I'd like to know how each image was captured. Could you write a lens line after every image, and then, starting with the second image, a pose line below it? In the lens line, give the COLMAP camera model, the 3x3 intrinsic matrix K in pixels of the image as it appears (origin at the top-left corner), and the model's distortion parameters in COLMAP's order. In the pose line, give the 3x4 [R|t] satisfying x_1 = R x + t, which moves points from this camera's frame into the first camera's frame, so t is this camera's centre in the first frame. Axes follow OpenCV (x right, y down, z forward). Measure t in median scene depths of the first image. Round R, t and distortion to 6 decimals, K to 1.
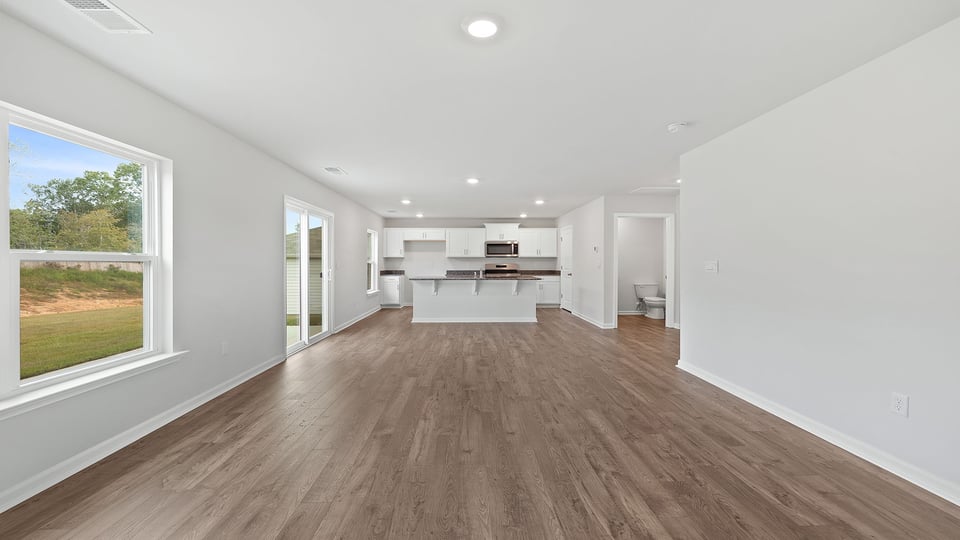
lens RADIAL K [[405.4, 0, 474.7], [0, 405.4, 266.2], [0, 0, 1]] dist [-0.000793, -0.000223]
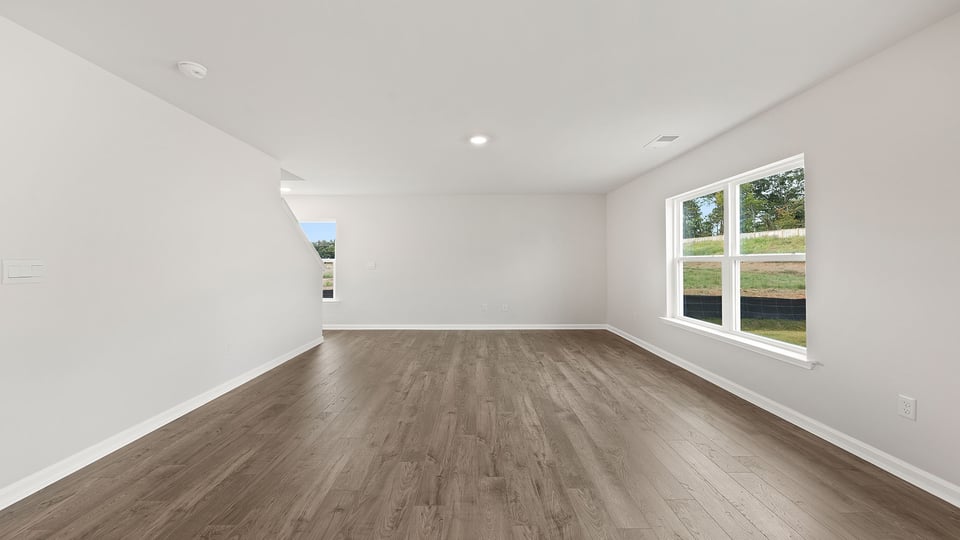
lens RADIAL K [[405.4, 0, 474.7], [0, 405.4, 266.2], [0, 0, 1]] dist [-0.000793, -0.000223]
pose [[-0.999752, 0.002182, 0.022148, -0.001215], [0.002538, 0.999868, 0.016053, -0.011924], [-0.022110, 0.016105, -0.999626, 1.500084]]
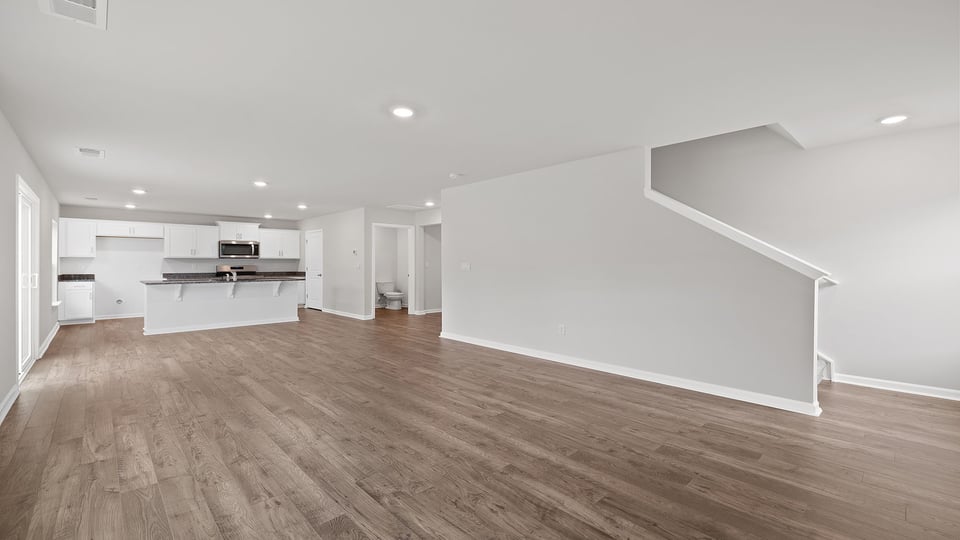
lens RADIAL K [[405.4, 0, 474.7], [0, 405.4, 266.2], [0, 0, 1]] dist [-0.000793, -0.000223]
pose [[0.744771, -0.004159, 0.667307, -0.417216], [0.006247, 0.999980, -0.000739, 0.000686], [-0.667291, 0.004719, 0.744782, -0.169149]]
